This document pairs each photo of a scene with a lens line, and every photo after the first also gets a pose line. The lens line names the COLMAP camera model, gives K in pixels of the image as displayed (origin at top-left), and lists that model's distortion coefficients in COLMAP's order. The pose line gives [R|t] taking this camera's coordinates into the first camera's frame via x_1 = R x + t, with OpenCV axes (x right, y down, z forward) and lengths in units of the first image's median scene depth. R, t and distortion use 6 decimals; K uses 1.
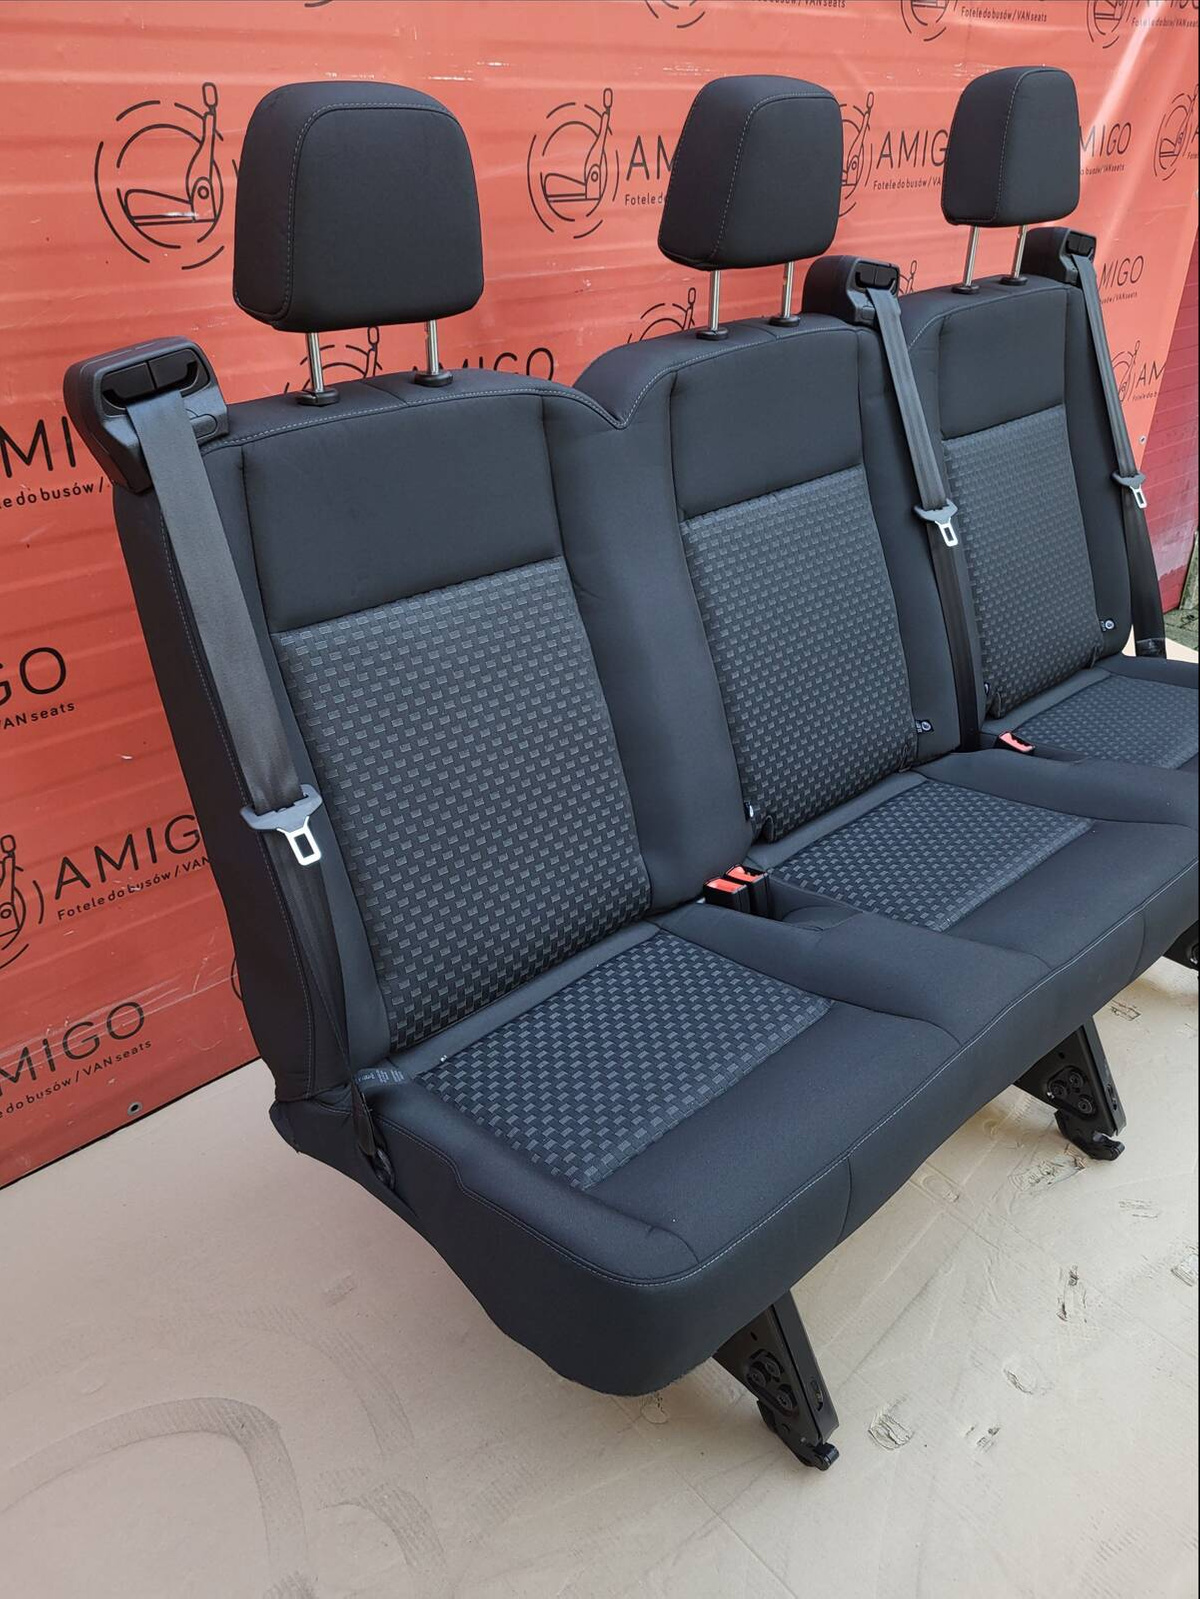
lens RADIAL K [[1176.9, 0, 554.5], [0, 1176.9, 793.3], [0, 0, 1]] dist [0.085216, -0.041973]
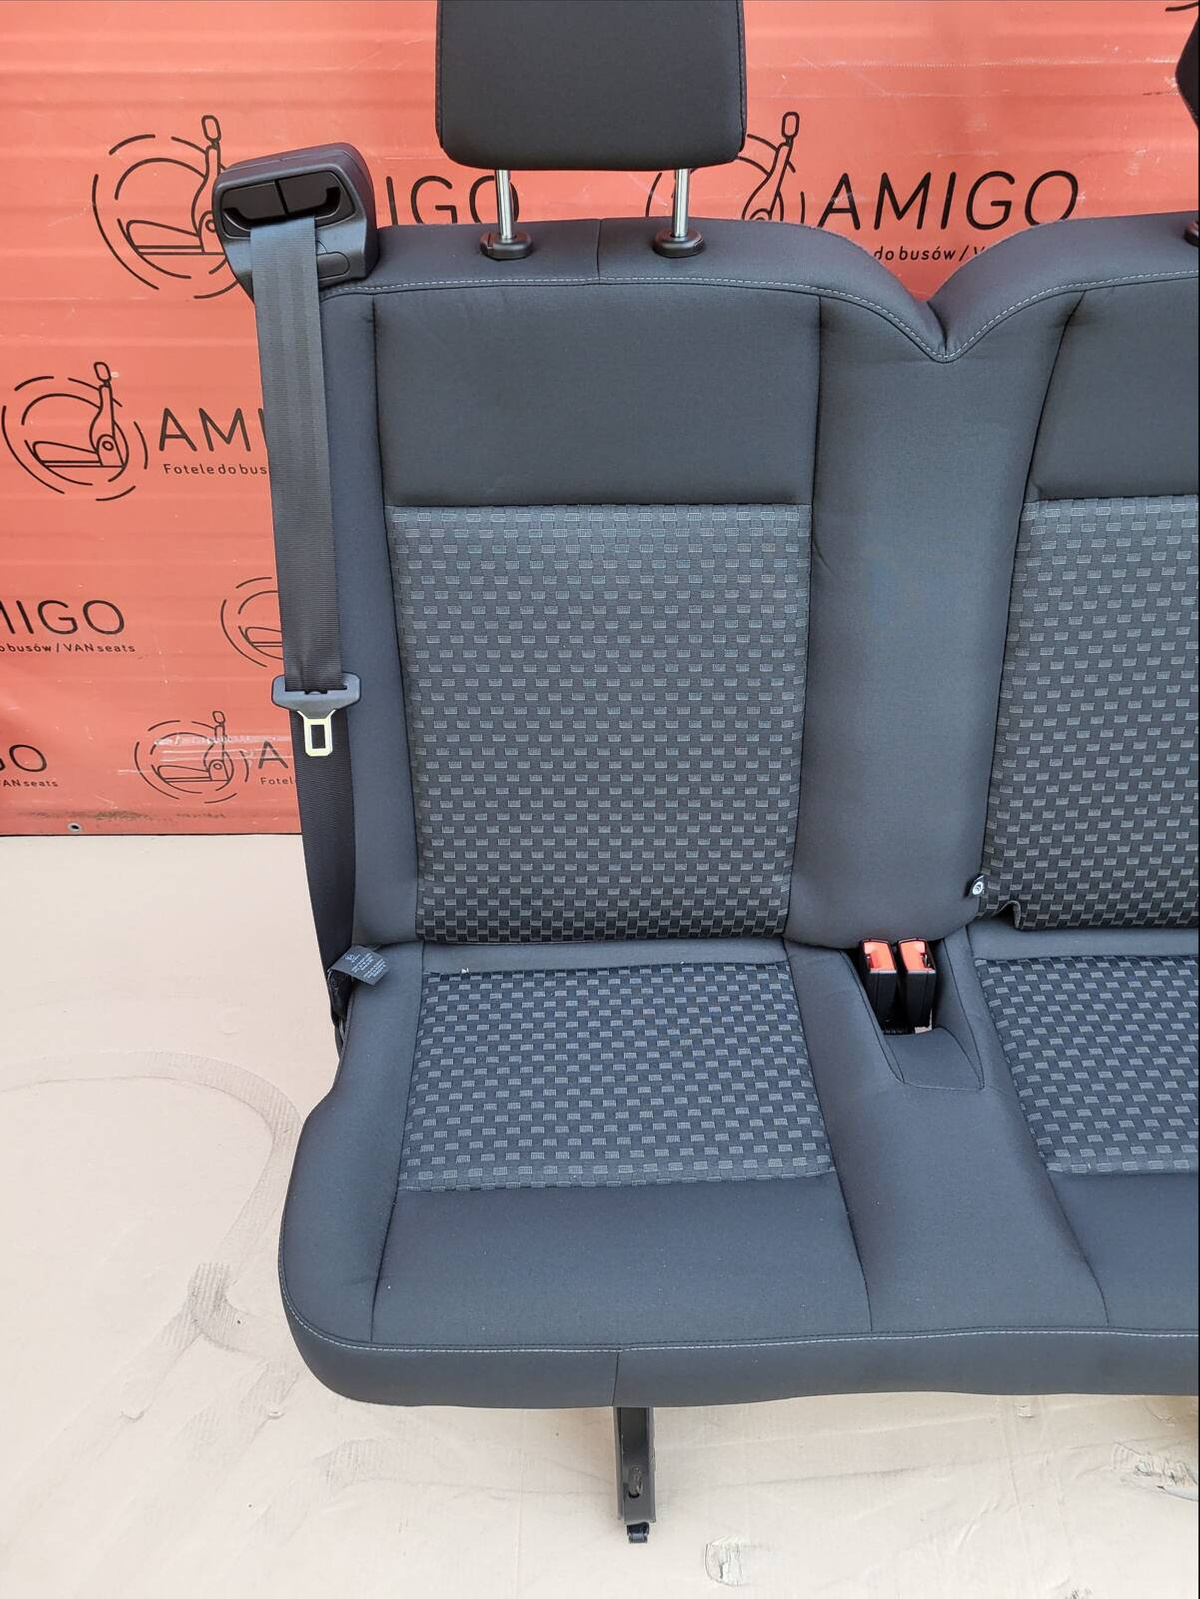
lens RADIAL K [[1176.9, 0, 554.5], [0, 1176.9, 793.3], [0, 0, 1]] dist [0.085216, -0.041973]
pose [[0.768109, 0.457028, -0.448481, 0.337855], [-0.323544, 0.881429, 0.344097, -0.267536], [0.552566, -0.119200, 0.824902, 0.262296]]
